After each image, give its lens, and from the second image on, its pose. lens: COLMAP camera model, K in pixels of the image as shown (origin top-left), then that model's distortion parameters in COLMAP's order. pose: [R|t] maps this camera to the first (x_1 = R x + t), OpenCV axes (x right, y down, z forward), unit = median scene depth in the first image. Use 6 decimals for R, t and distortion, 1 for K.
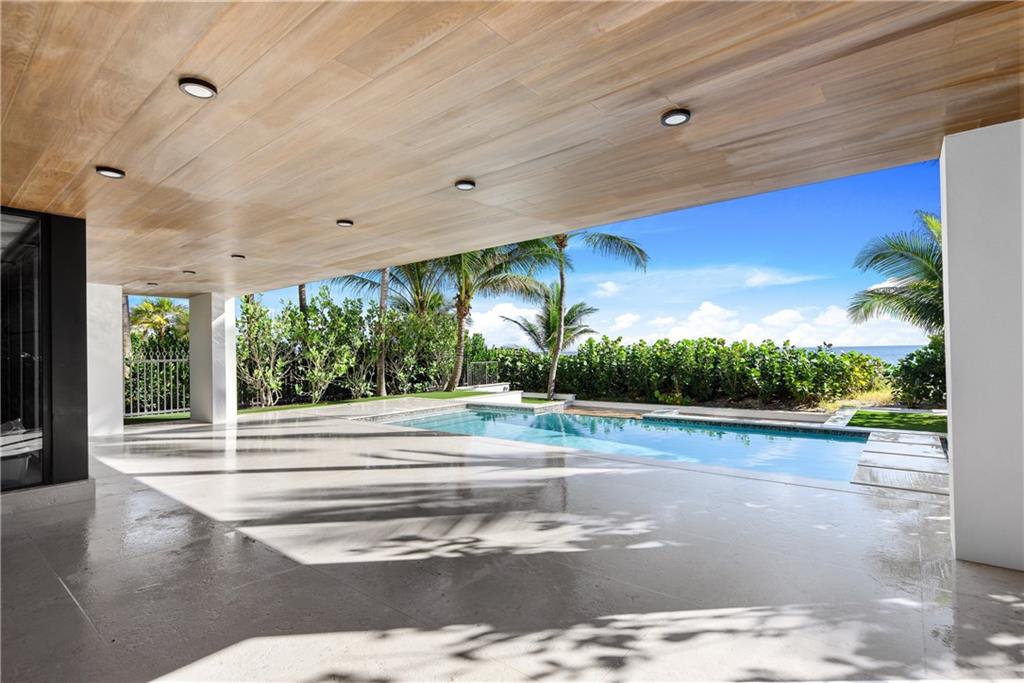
lens RADIAL K [[496.8, 0, 512.0], [0, 496.8, 345.6], [0, 0, 1]] dist [-0.004293, -0.000104]
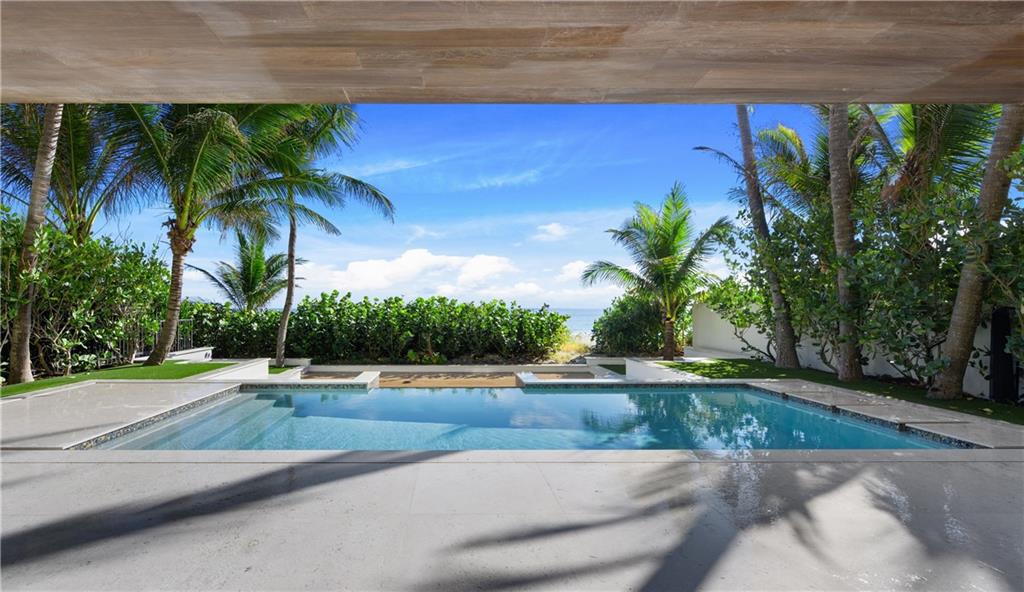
lens RADIAL K [[465.3, 0, 440.9], [0, 465.3, 308.0], [0, 0, 1]] dist [0.016708, 0.000438]
pose [[0.753359, 0.017073, 0.657388, -0.238795], [-0.021310, 0.999772, -0.001545, 0.009543], [-0.657264, -0.012845, 0.753551, 0.274975]]
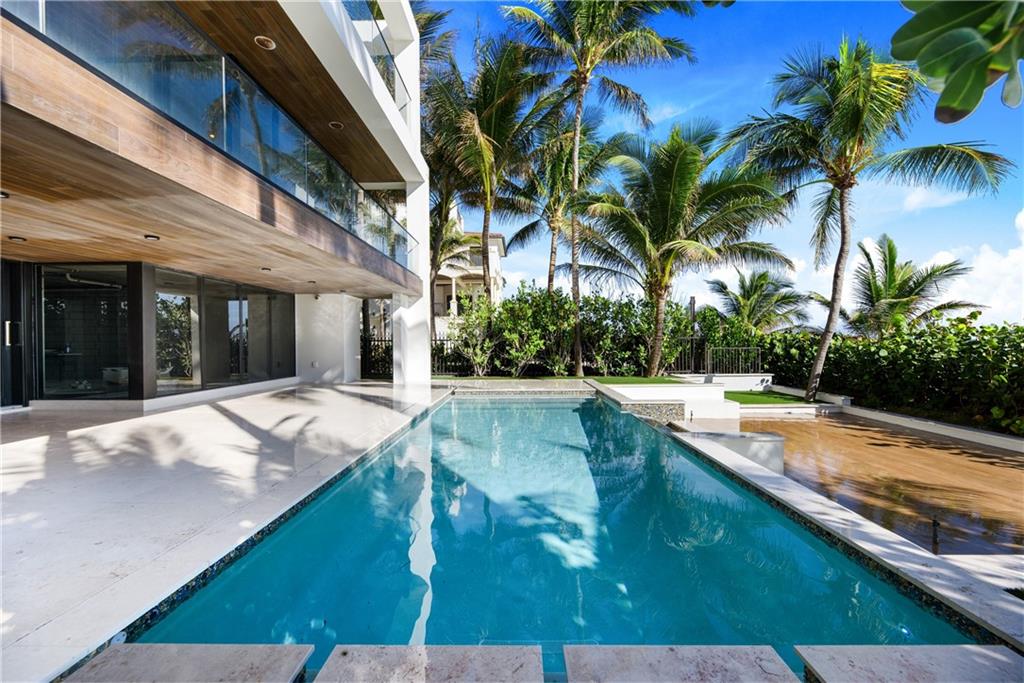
lens RADIAL K [[411.6, 0, 513.2], [0, 411.6, 341.0], [0, 0, 1]] dist [0.009439, 0.000298]
pose [[0.621723, 0.014425, -0.783104, 0.300309], [0.006743, 0.999695, 0.023768, 0.002439], [0.783208, -0.020058, 0.621436, 0.284191]]
